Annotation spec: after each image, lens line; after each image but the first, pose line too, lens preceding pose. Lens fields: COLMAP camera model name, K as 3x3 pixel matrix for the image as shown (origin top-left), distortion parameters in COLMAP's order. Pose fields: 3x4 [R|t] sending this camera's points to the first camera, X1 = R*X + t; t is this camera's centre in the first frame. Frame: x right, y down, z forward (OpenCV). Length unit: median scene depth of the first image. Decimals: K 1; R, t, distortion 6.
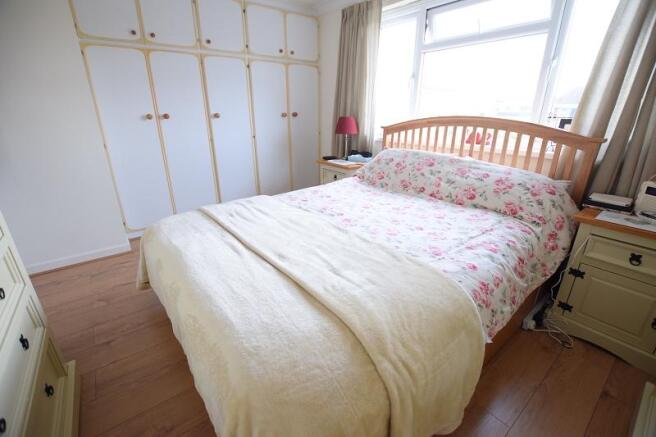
lens RADIAL K [[288.6, 0, 328.8], [0, 288.6, 220.7], [0, 0, 1]] dist [-0.040478, 0.007784]
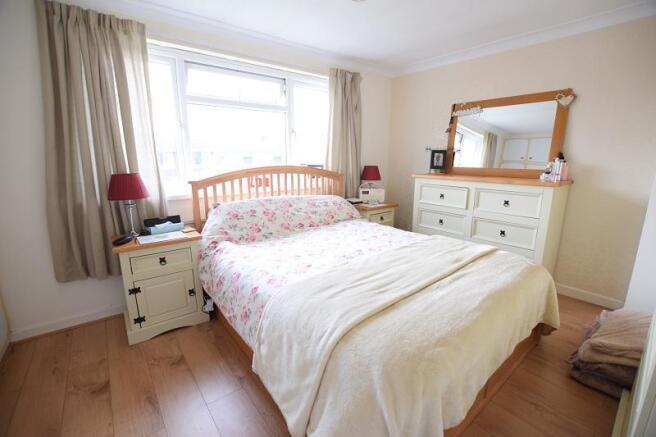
lens RADIAL K [[285.7, 0, 326.0], [0, 285.7, 215.5], [0, 0, 1]] dist [0.000902, 0.007540]
pose [[-0.005536, -0.211061, 0.977457, -0.845640], [0.344802, 0.917125, 0.199986, -0.343503], [-0.938659, 0.338136, 0.067697, 0.770944]]
